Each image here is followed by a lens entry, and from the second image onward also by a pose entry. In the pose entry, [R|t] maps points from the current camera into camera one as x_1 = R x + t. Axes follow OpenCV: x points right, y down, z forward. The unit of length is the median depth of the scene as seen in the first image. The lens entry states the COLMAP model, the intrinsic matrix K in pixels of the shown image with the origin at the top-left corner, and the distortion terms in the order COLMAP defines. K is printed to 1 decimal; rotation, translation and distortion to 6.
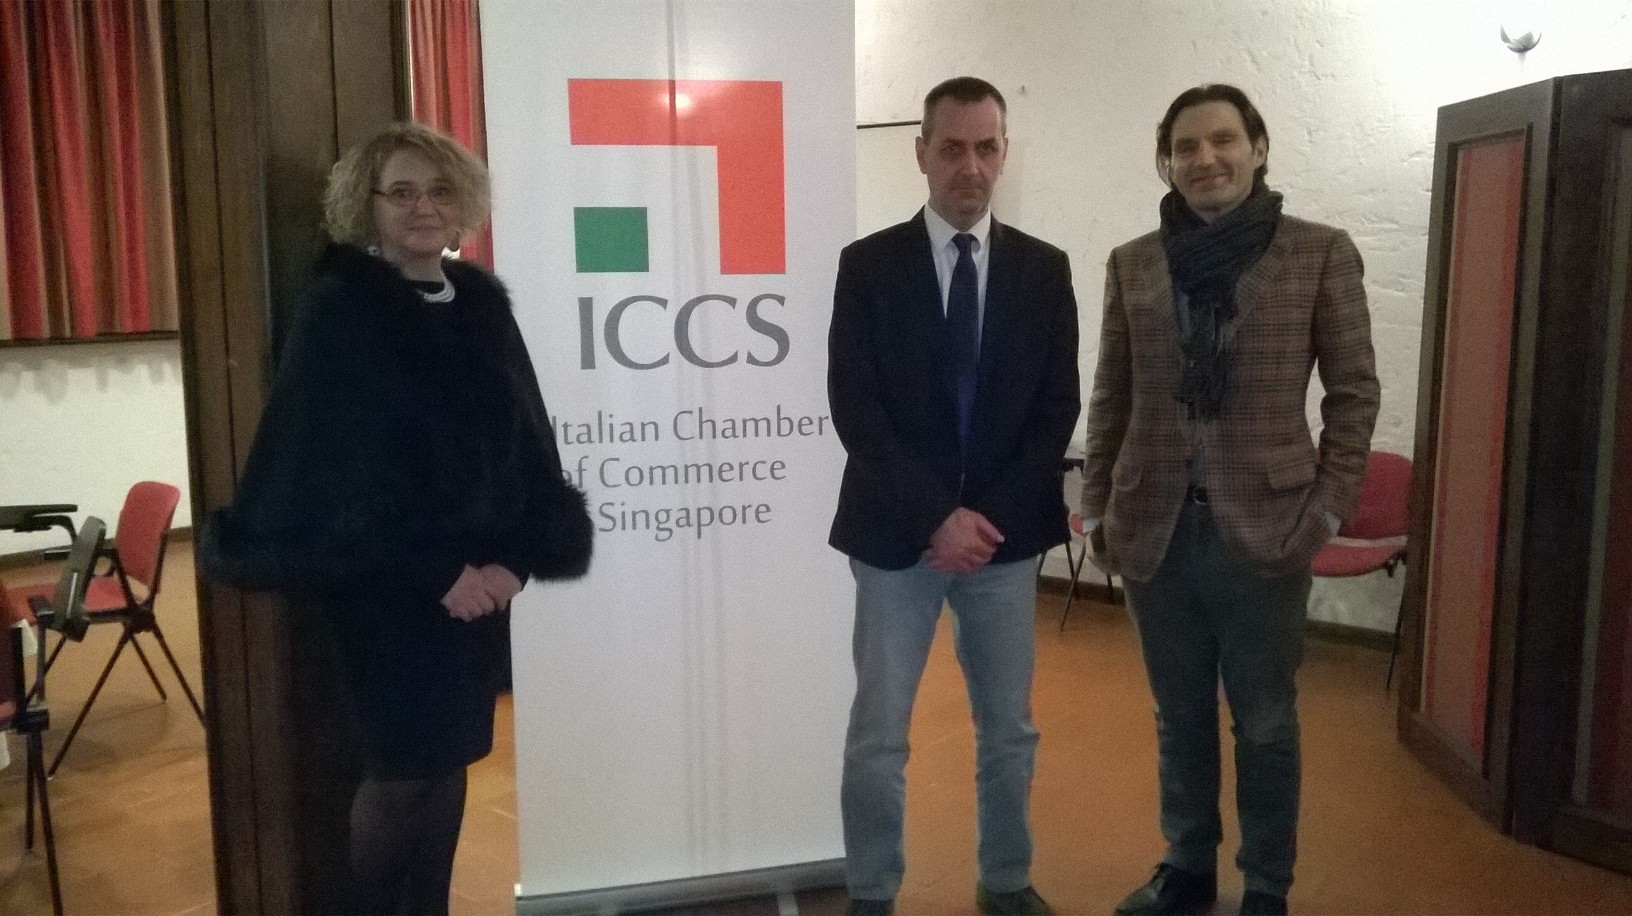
lens RADIAL K [[1370.3, 0, 816.0], [0, 1370.3, 458.0], [0, 0, 1]] dist [0.084584, -0.155503]
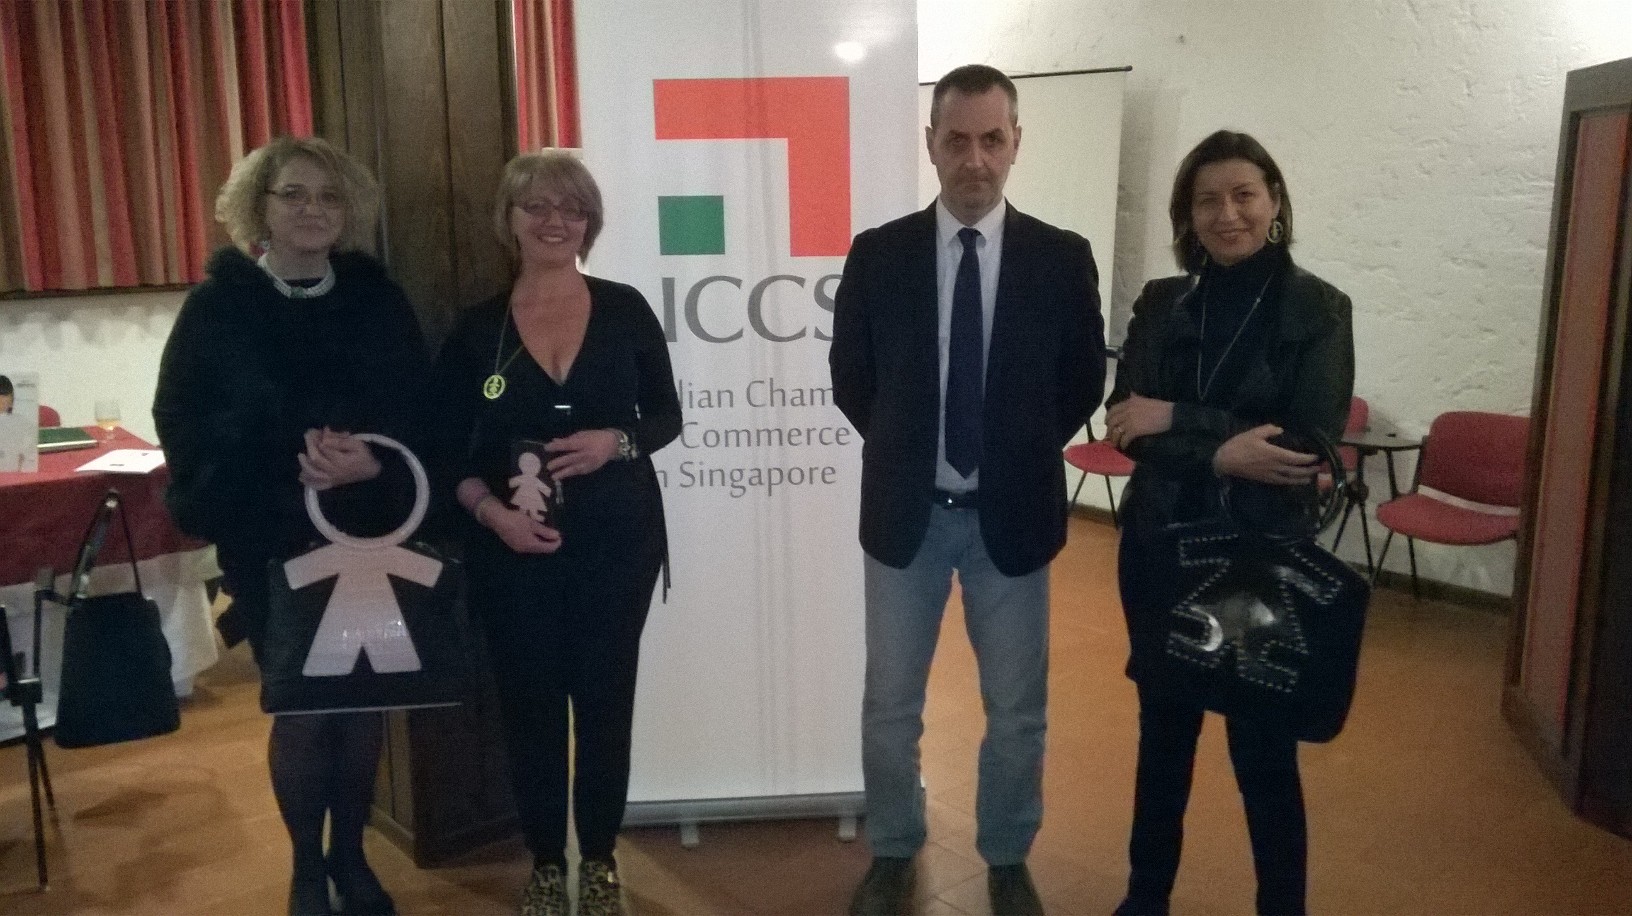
lens RADIAL K [[1370.3, 0, 816.0], [0, 1370.3, 458.0], [0, 0, 1]] dist [0.084584, -0.155503]
pose [[0.984693, 0.032063, -0.171322, 0.140890], [-0.022261, 0.998020, 0.058830, -0.038013], [0.172869, -0.054116, 0.983457, -0.077833]]
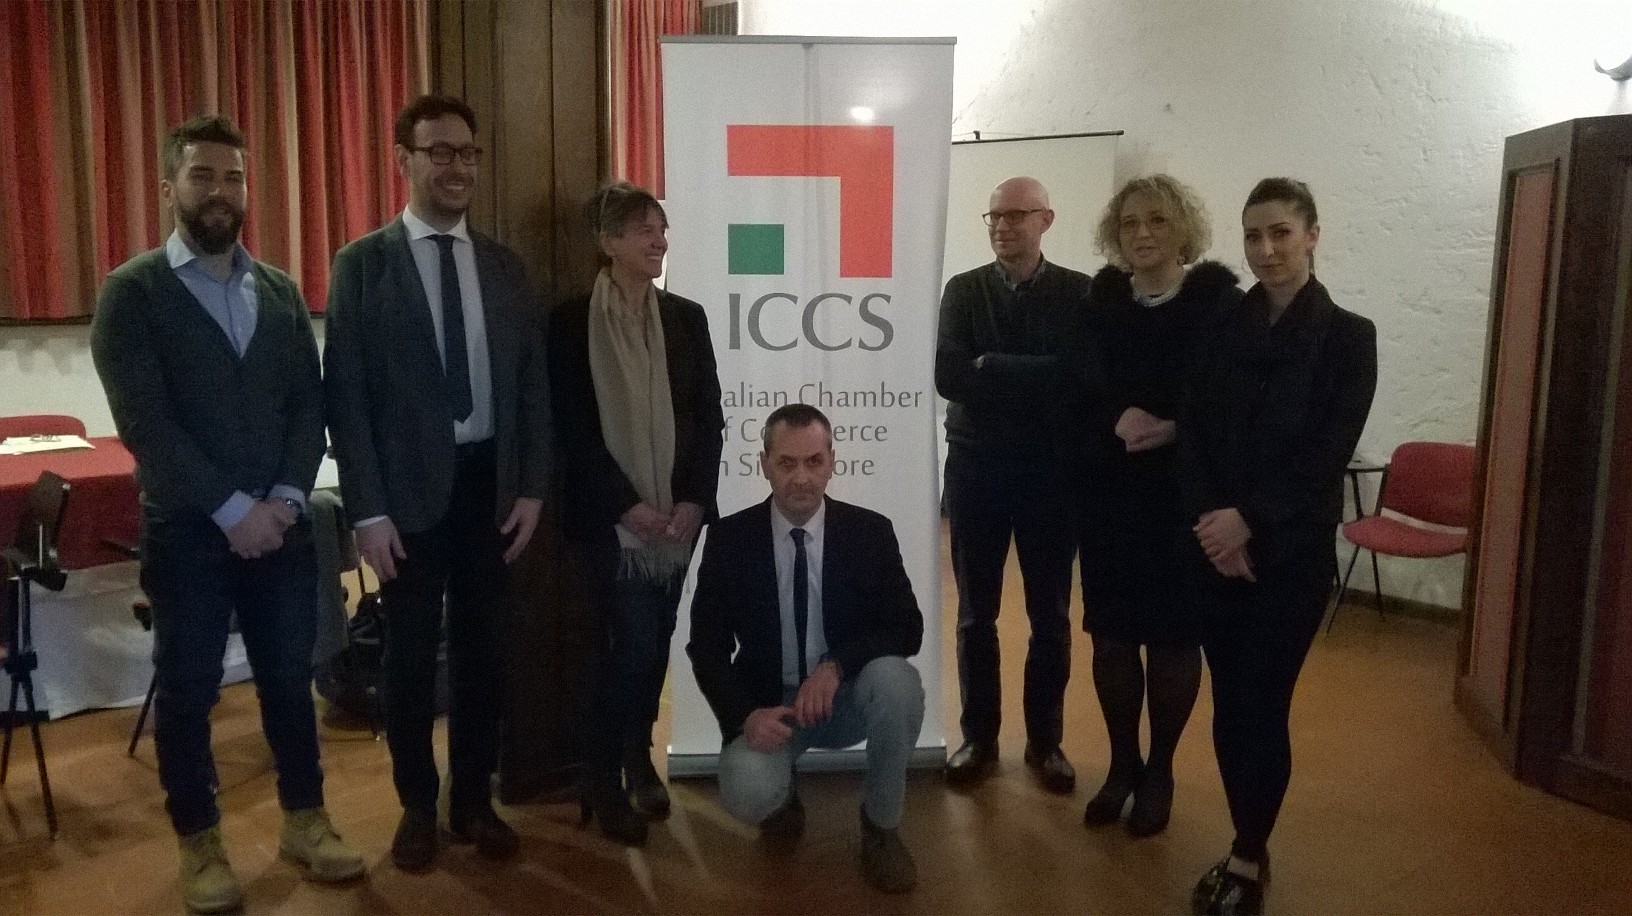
lens RADIAL K [[1370.3, 0, 816.0], [0, 1370.3, 458.0], [0, 0, 1]] dist [0.084584, -0.155503]
pose [[0.986745, 0.040612, -0.157112, 0.113836], [-0.039274, 0.999161, 0.011615, 0.019274], [0.157452, -0.005291, 0.987512, -0.256949]]
